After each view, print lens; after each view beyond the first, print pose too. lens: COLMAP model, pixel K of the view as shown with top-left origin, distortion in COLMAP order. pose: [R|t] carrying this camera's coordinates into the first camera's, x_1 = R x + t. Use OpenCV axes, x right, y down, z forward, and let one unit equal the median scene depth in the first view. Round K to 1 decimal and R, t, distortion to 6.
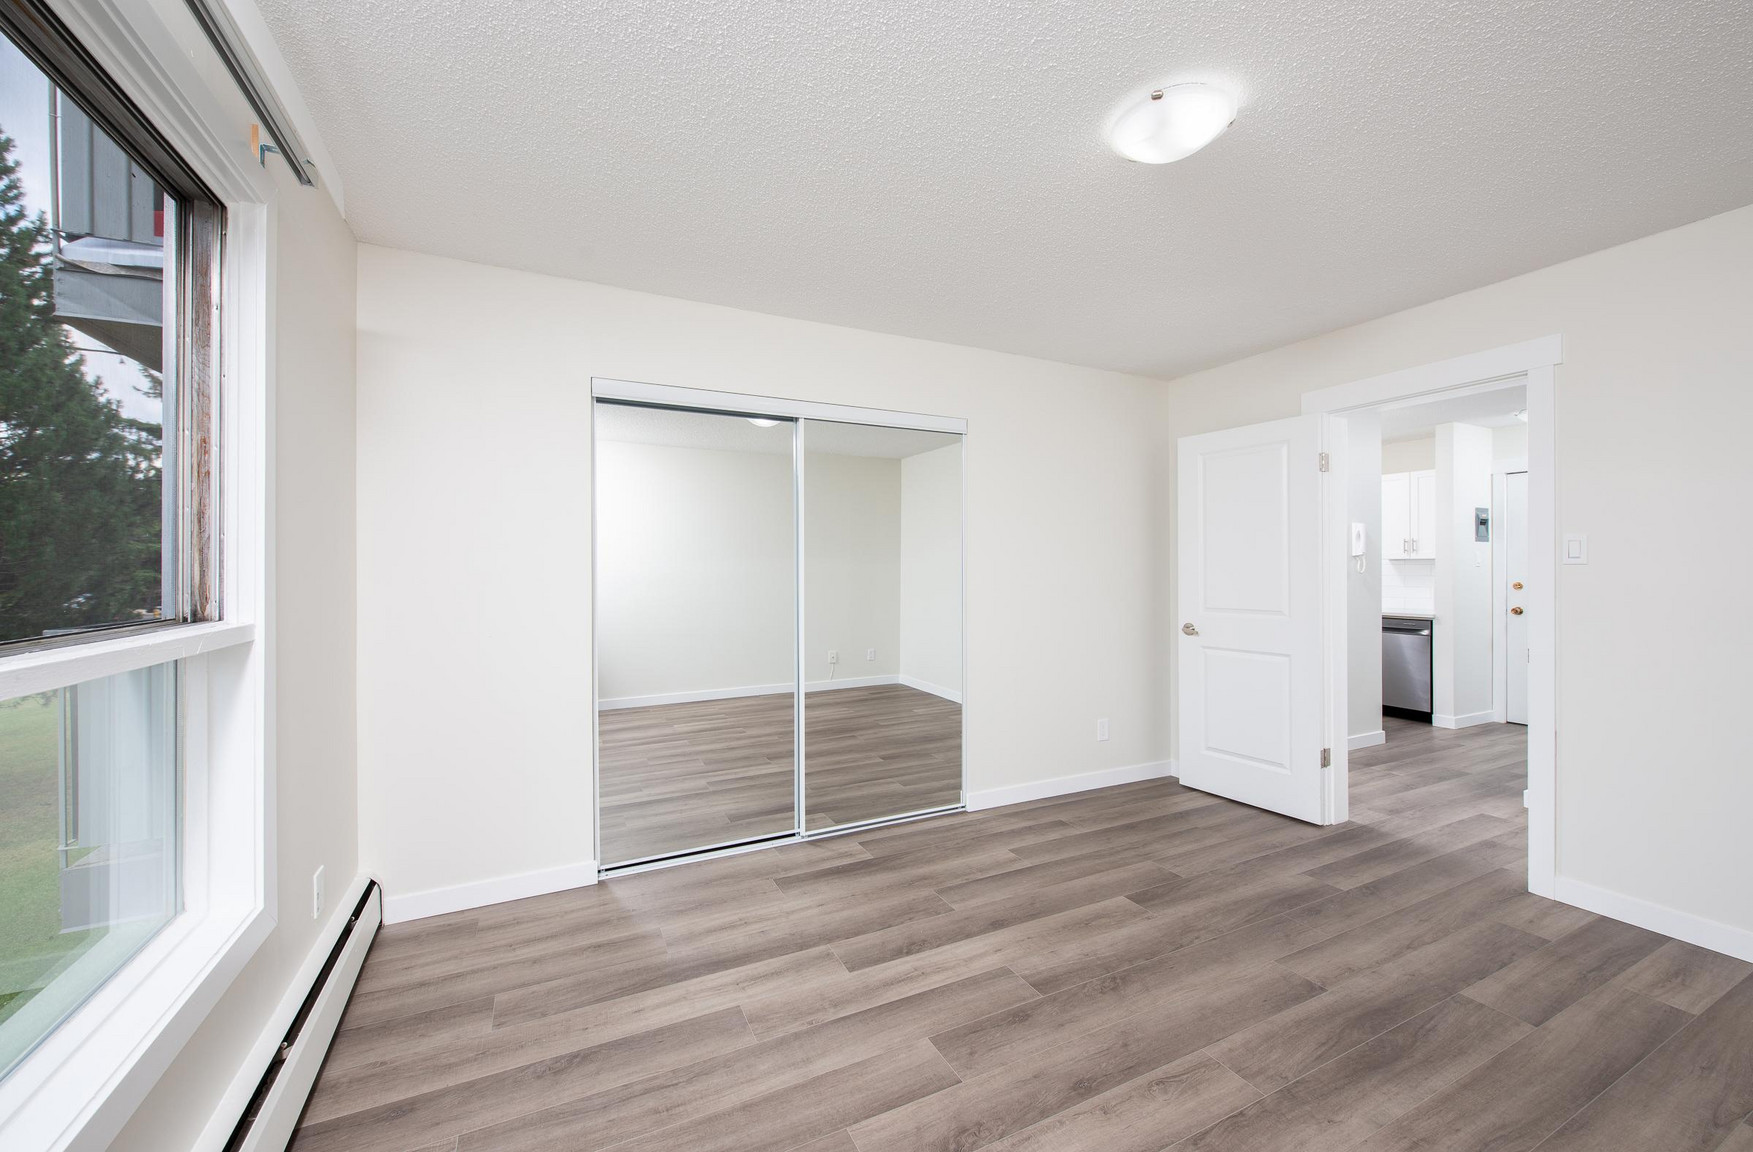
lens RADIAL K [[680.2, 0, 874.1], [0, 680.2, 572.1], [0, 0, 1]] dist [0.003385, -0.002831]
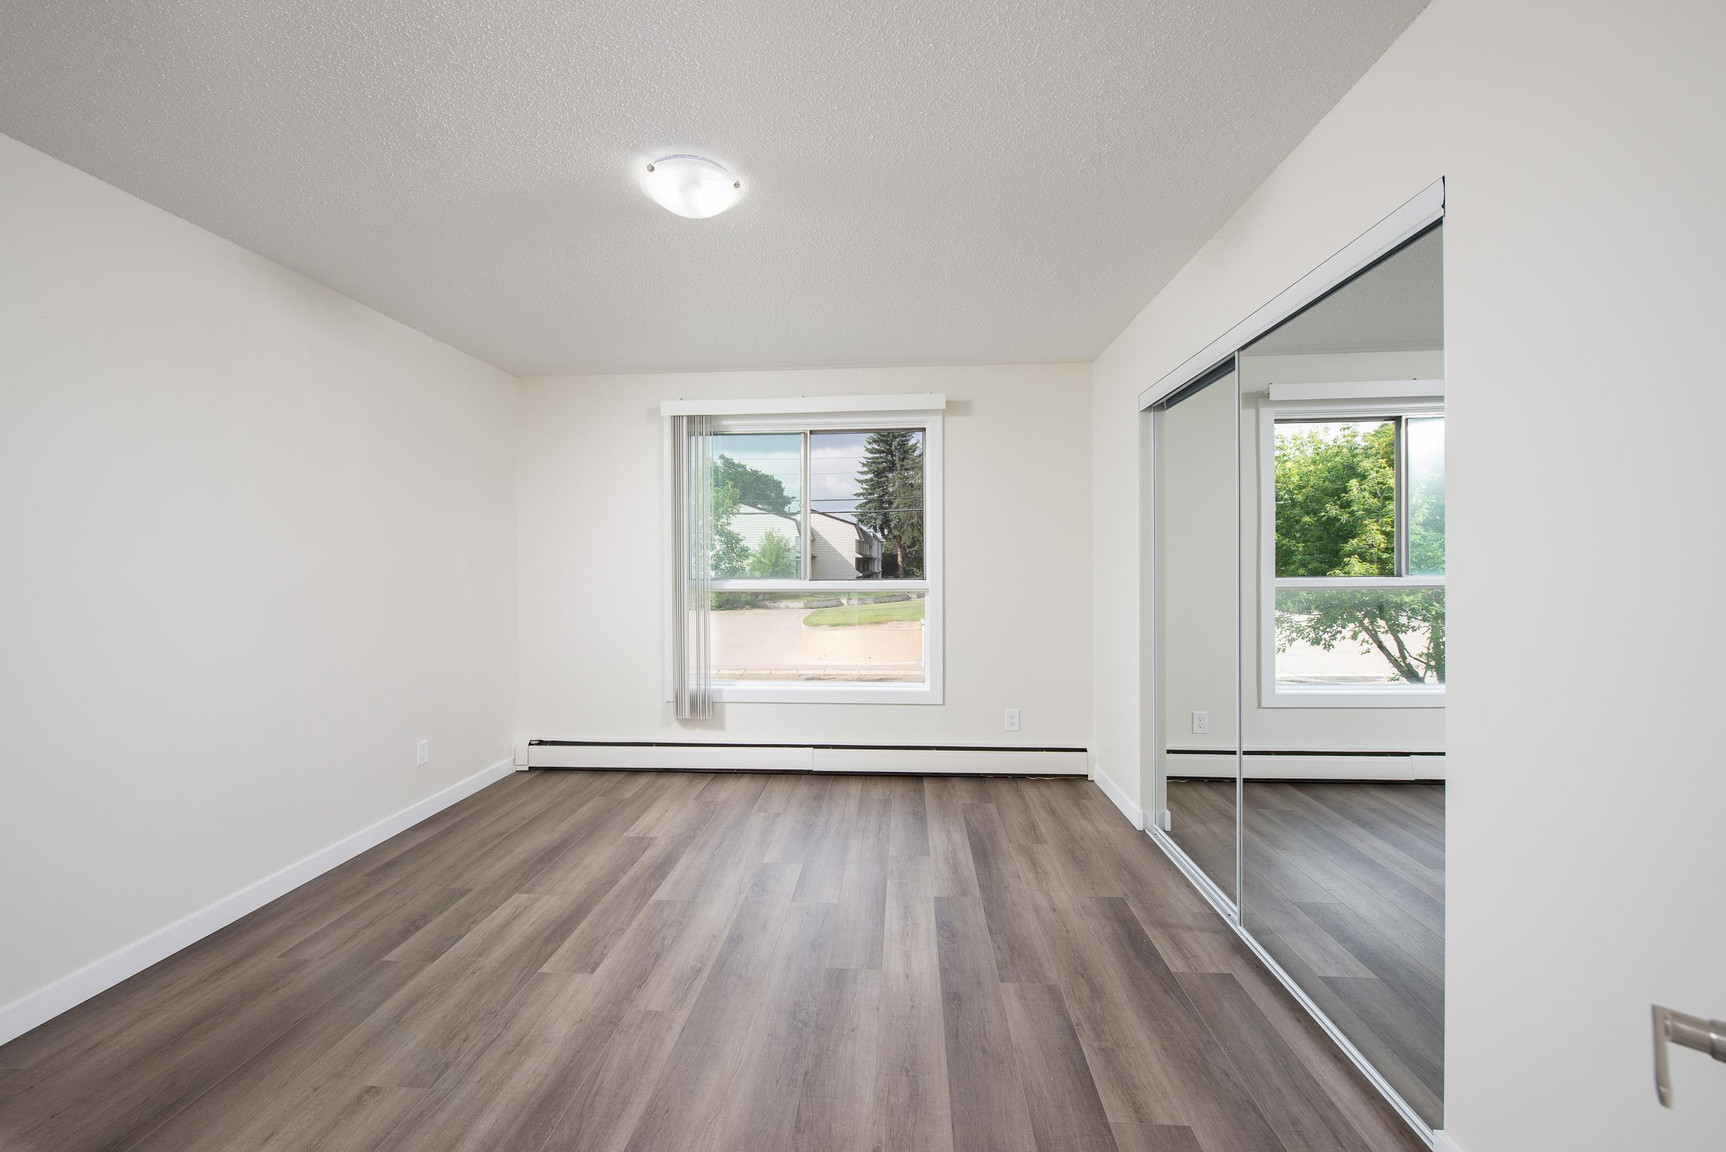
lens RADIAL K [[674.2, 0, 860.6], [0, 674.2, 567.8], [0, 0, 1]] dist [0.001134, -0.001469]
pose [[-0.501349, 0.012739, -0.865151, 1.145957], [0.003801, 0.999914, 0.012521, -0.015219], [0.865237, 0.002989, -0.501355, 1.605166]]
